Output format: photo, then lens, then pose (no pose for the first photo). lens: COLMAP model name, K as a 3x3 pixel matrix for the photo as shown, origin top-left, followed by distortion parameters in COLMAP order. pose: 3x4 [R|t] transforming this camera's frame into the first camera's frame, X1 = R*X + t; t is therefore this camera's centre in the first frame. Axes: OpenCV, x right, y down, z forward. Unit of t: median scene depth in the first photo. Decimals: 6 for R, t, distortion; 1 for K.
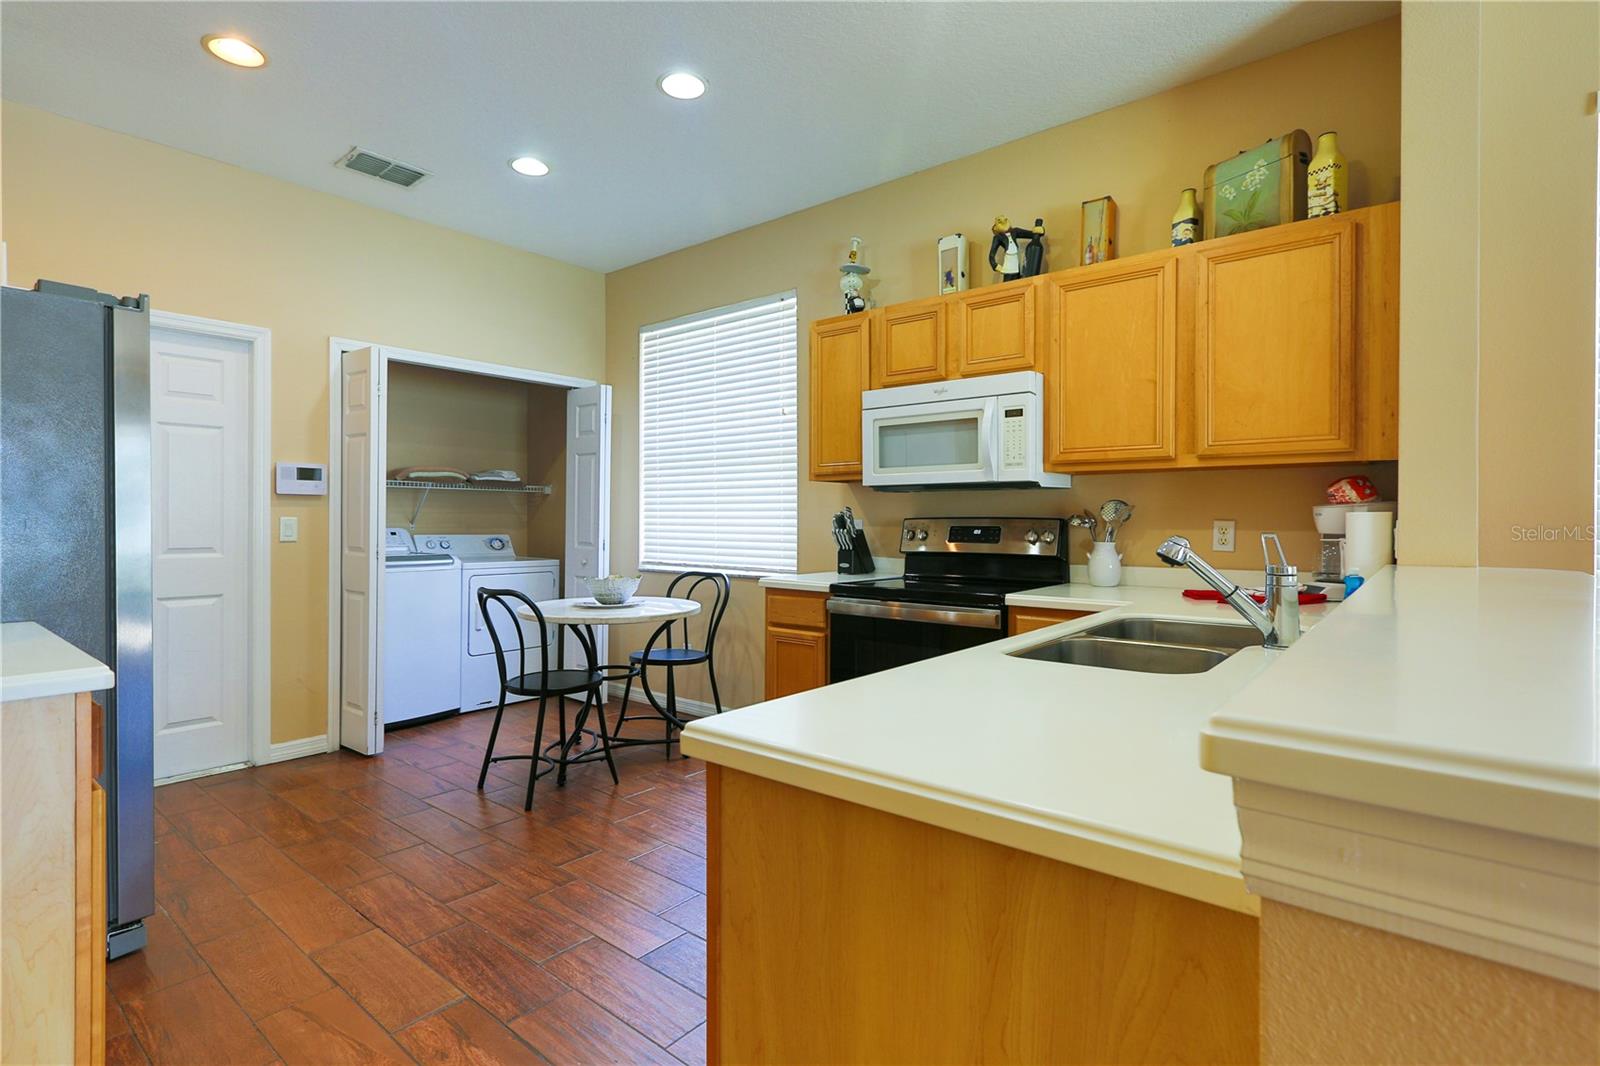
lens RADIAL K [[764.7, 0, 787.2], [0, 764.7, 517.6], [0, 0, 1]] dist [0.002735, -0.000756]
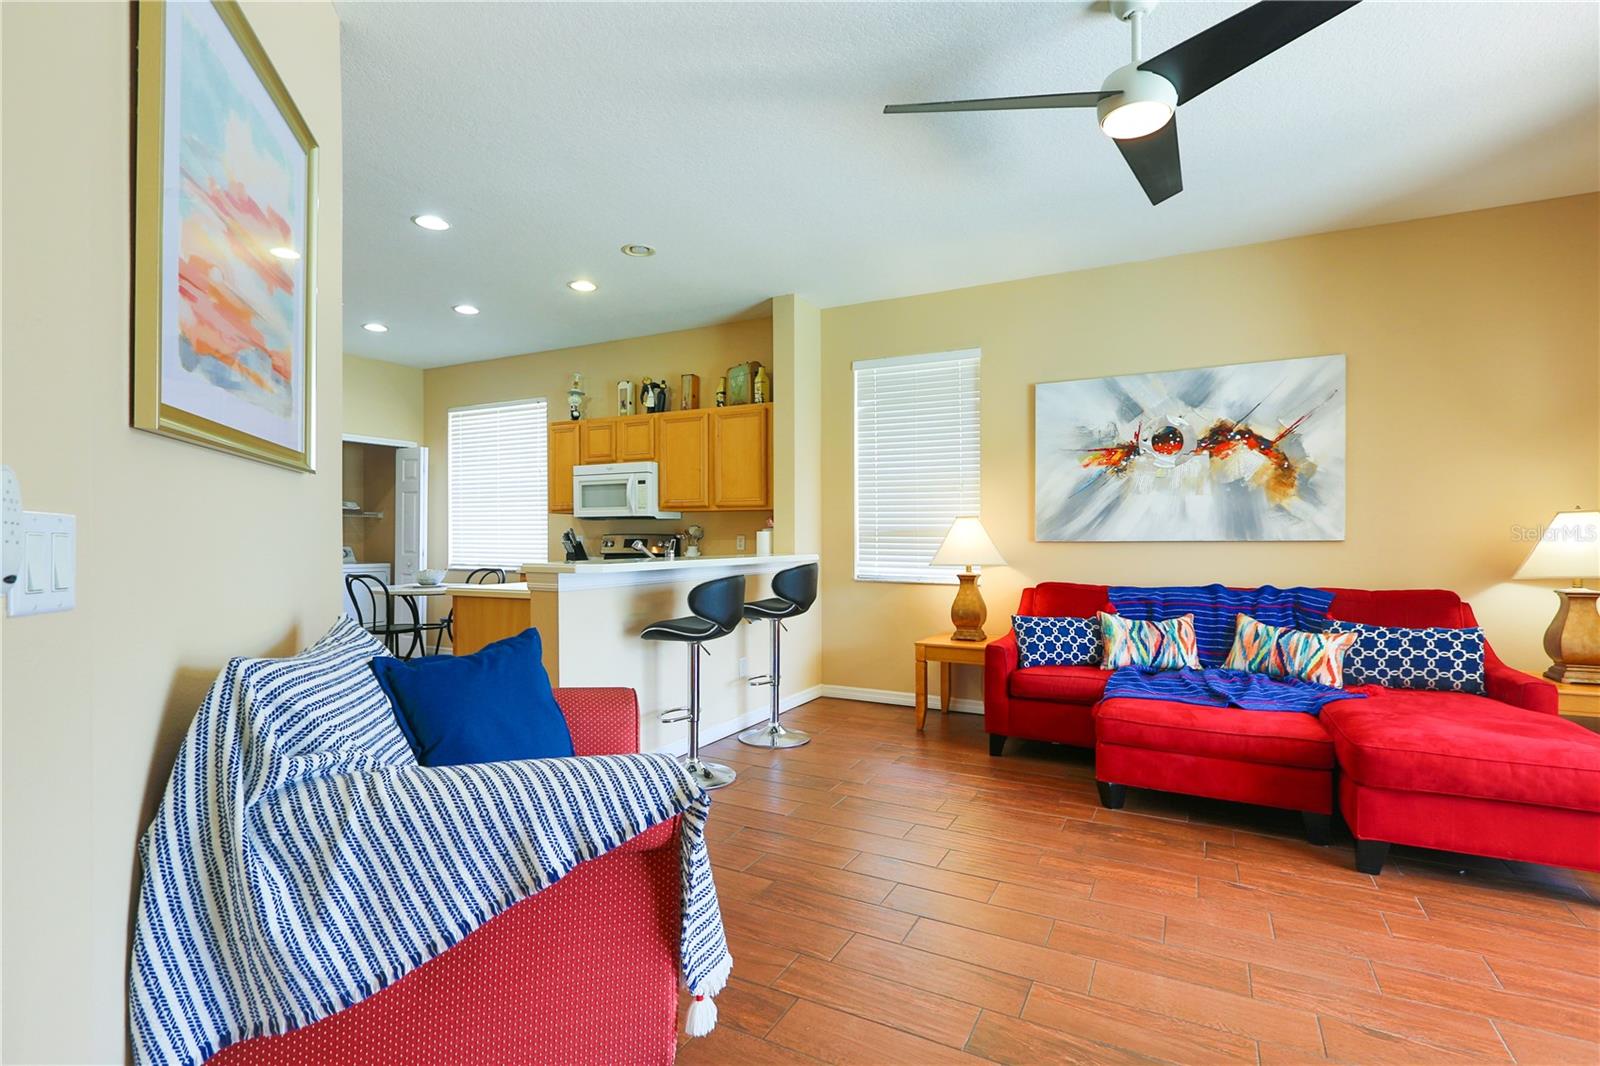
lens RADIAL K [[767.1, 0, 783.6], [0, 767.1, 525.7], [0, 0, 1]] dist [-0.000898, -0.000660]
pose [[0.978994, -0.004073, 0.203847, 0.222154], [0.005051, 0.999978, -0.004278, -0.010553], [-0.203825, 0.005218, 0.978993, -0.937056]]
